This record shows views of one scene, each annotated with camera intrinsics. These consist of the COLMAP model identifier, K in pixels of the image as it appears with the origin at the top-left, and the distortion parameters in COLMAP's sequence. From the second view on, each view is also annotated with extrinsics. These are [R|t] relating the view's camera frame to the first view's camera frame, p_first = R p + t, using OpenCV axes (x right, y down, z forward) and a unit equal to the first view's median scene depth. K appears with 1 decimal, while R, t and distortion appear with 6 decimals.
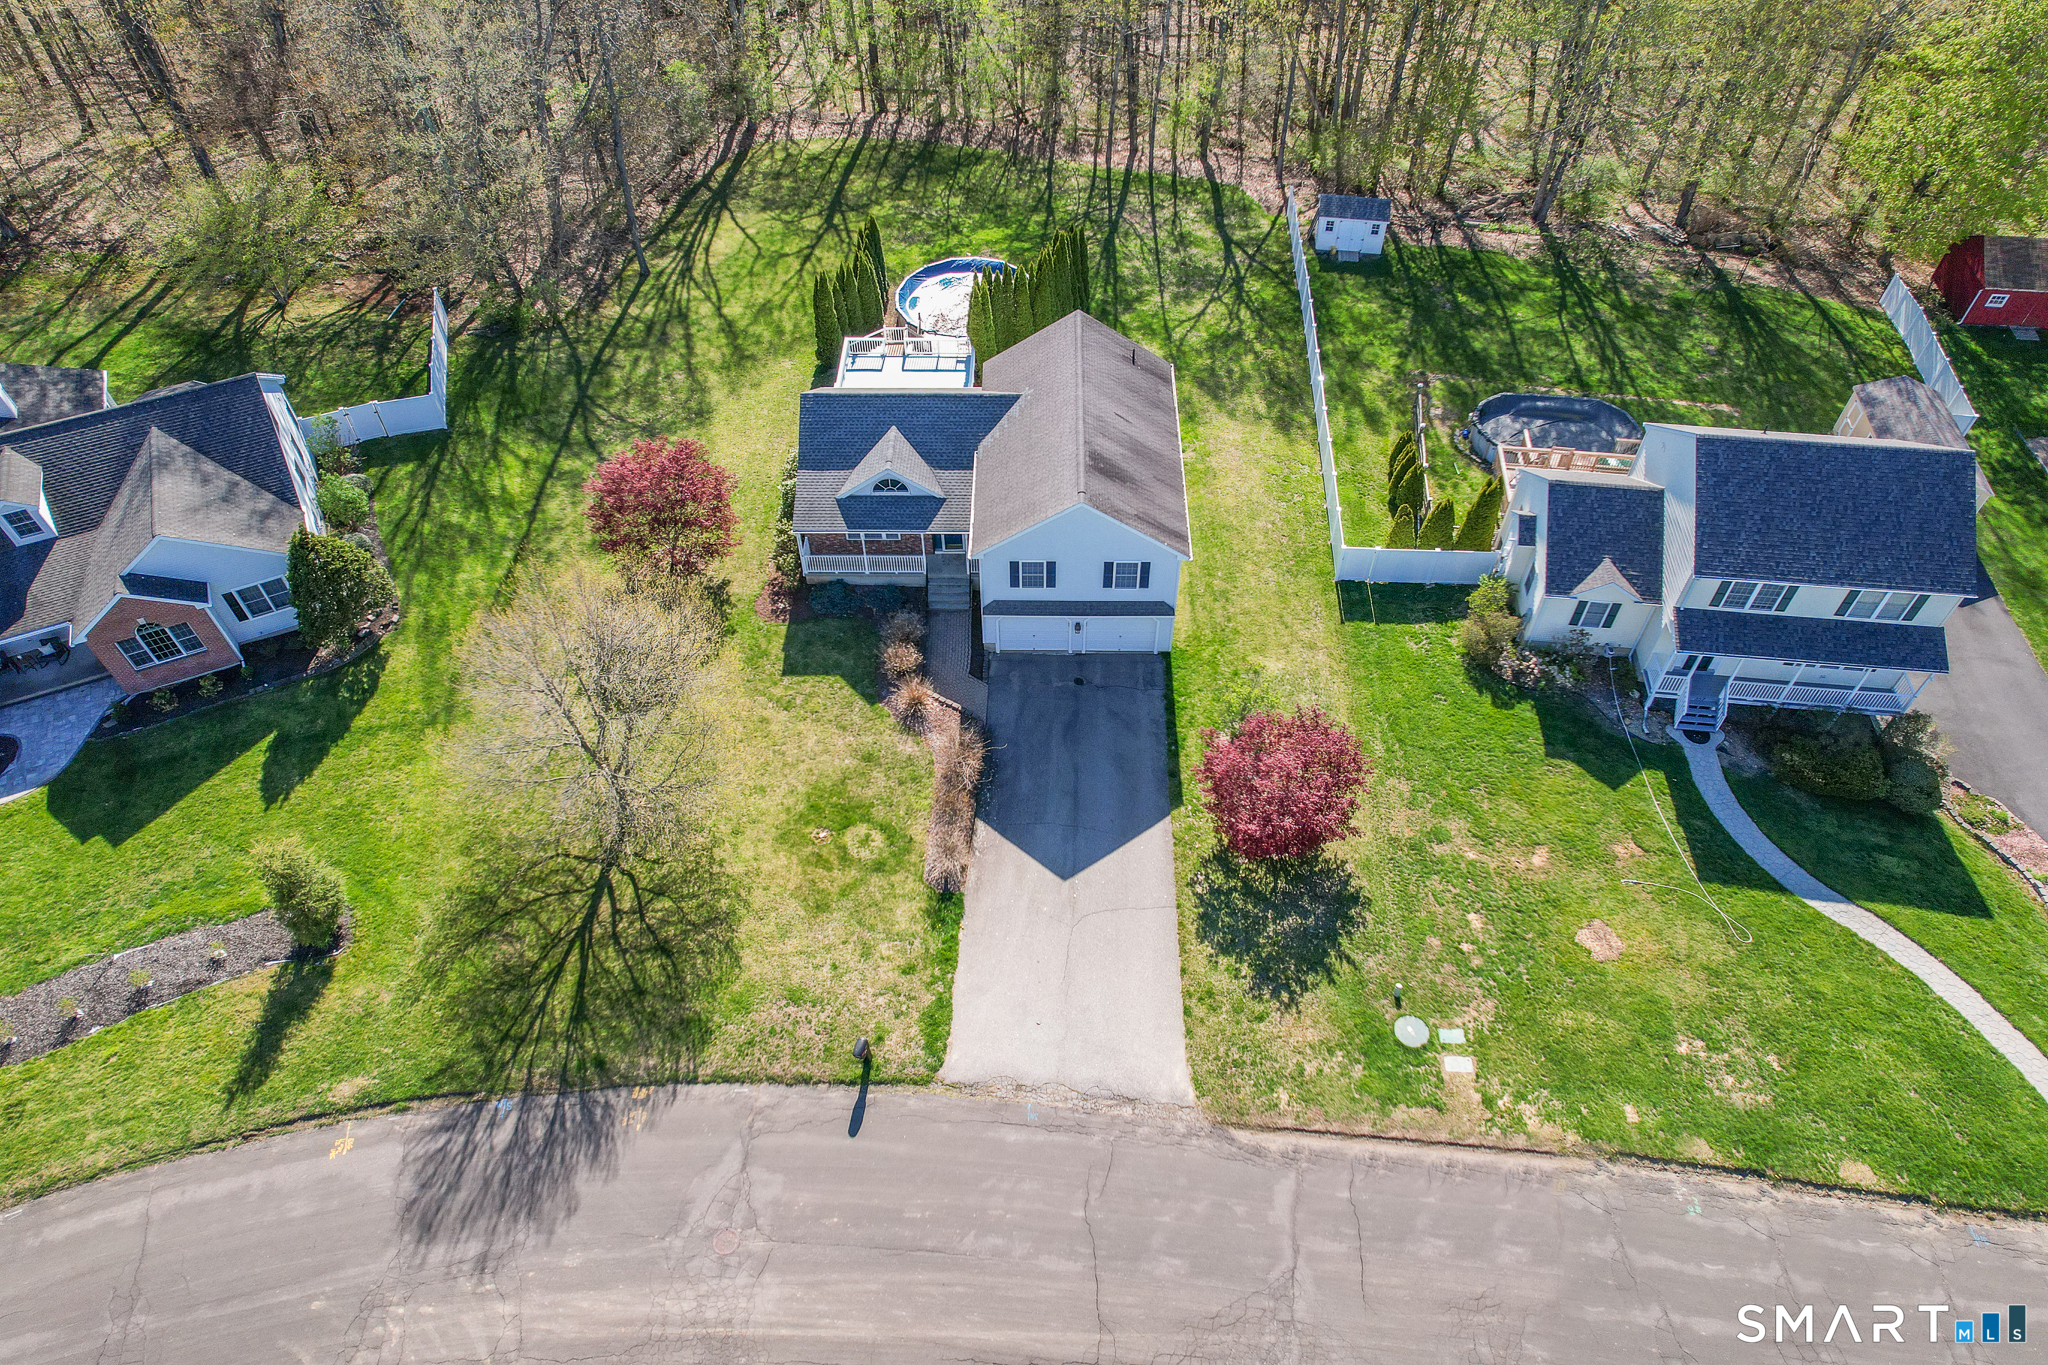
lens RADIAL K [[1305.4, 0, 1027.8], [0, 1305.4, 676.8], [0, 0, 1]] dist [-0.057703, 0.042737]
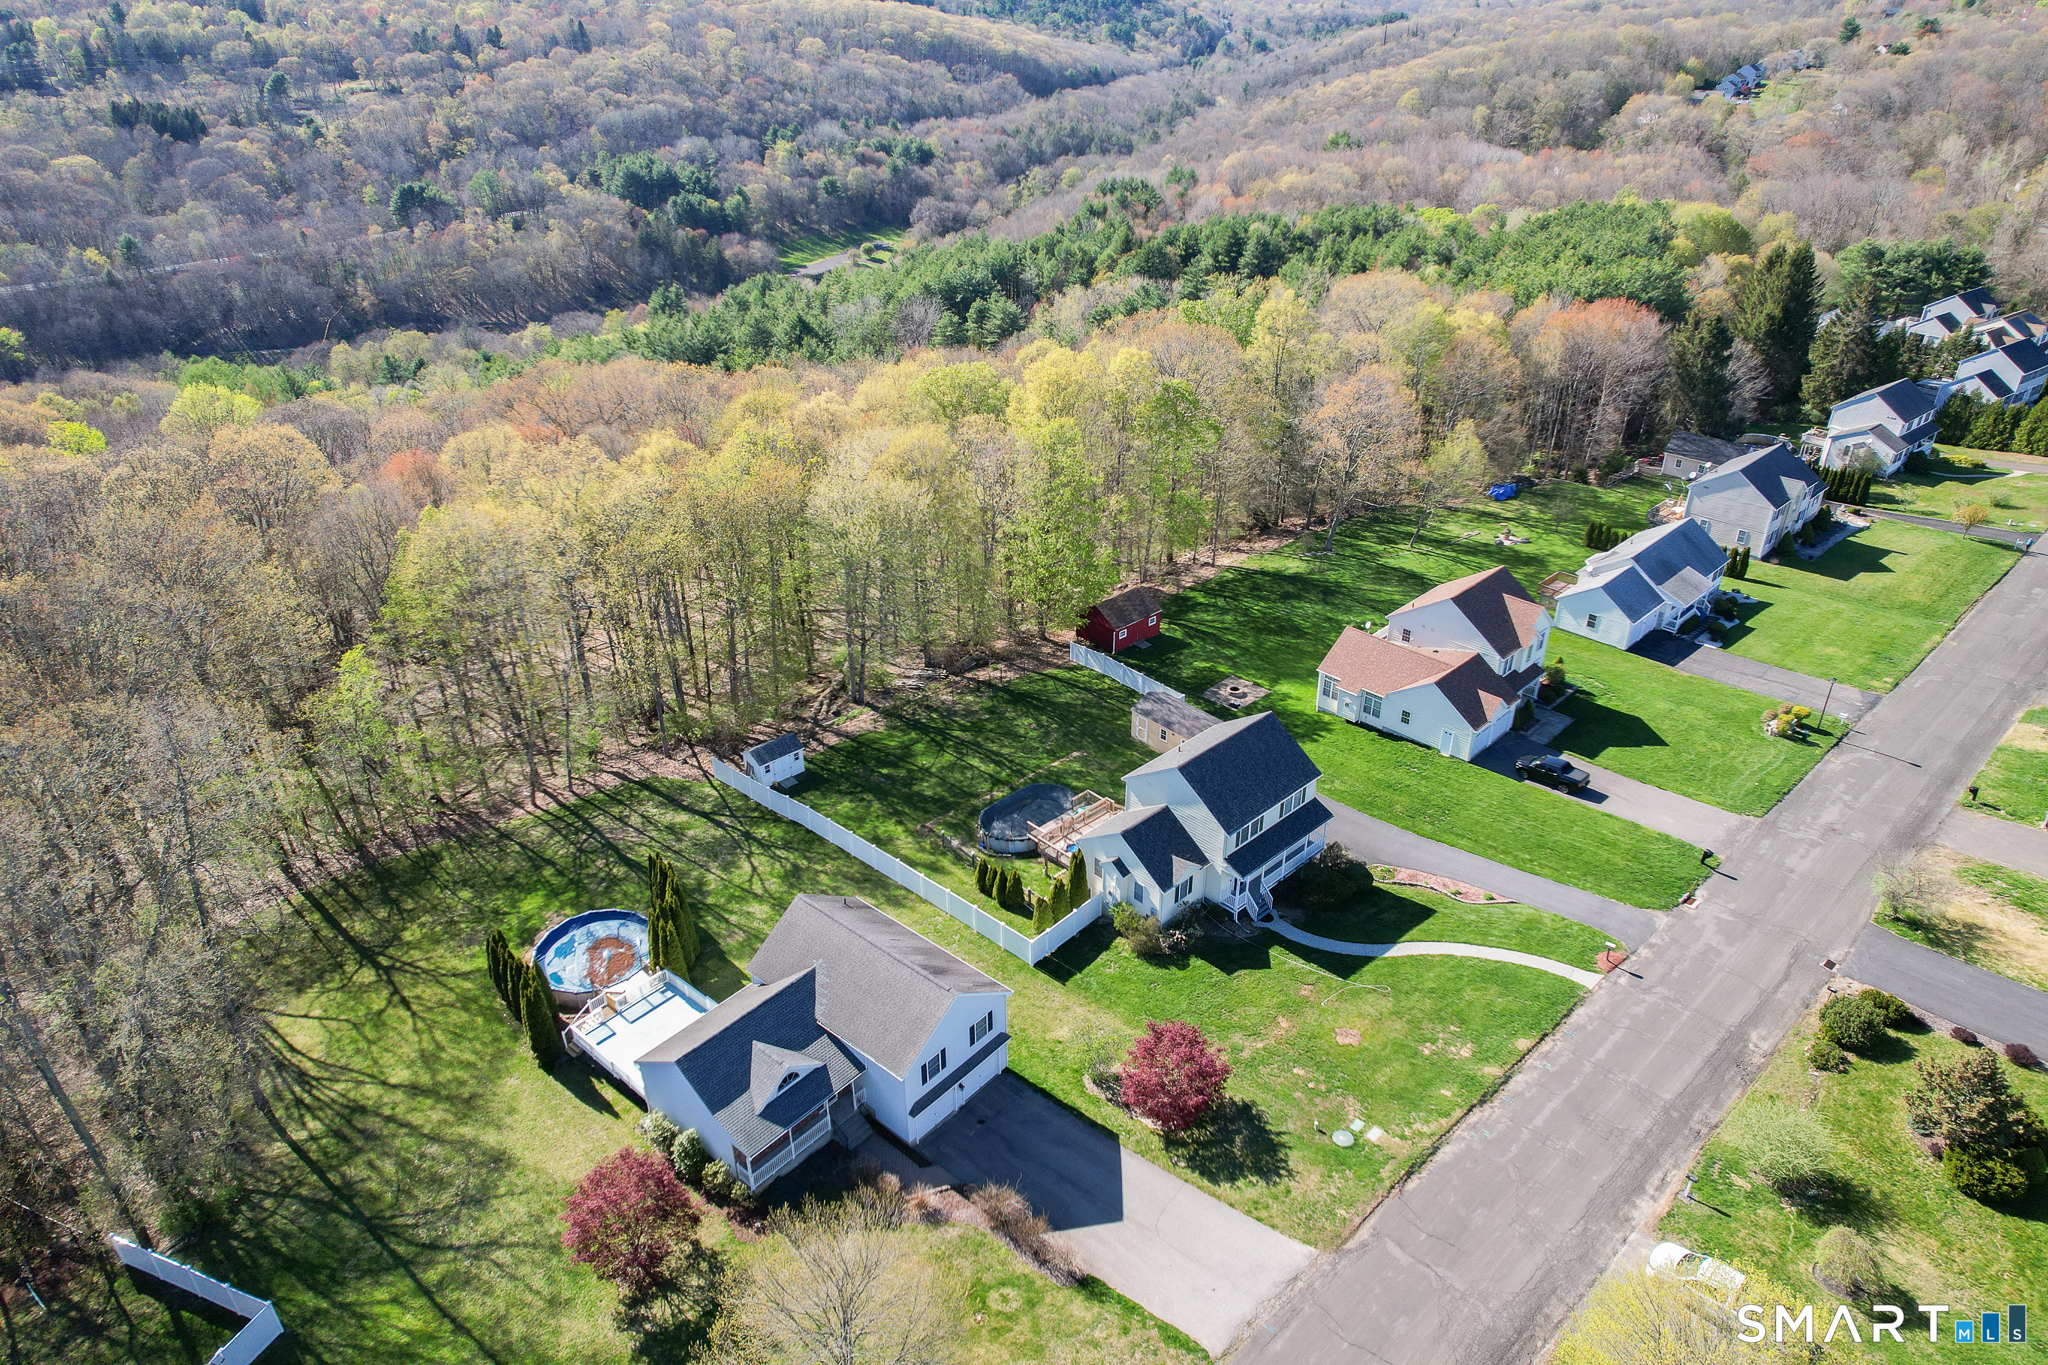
lens RADIAL K [[1305.4, 0, 1036.2], [0, 1305.4, 676.2], [0, 0, 1]] dist [-0.057703, 0.042737]
pose [[0.638705, -0.369258, 0.675059, -0.511686], [0.577339, 0.809956, -0.103200, -0.154059], [-0.508661, 0.455652, 0.730510, -0.156345]]
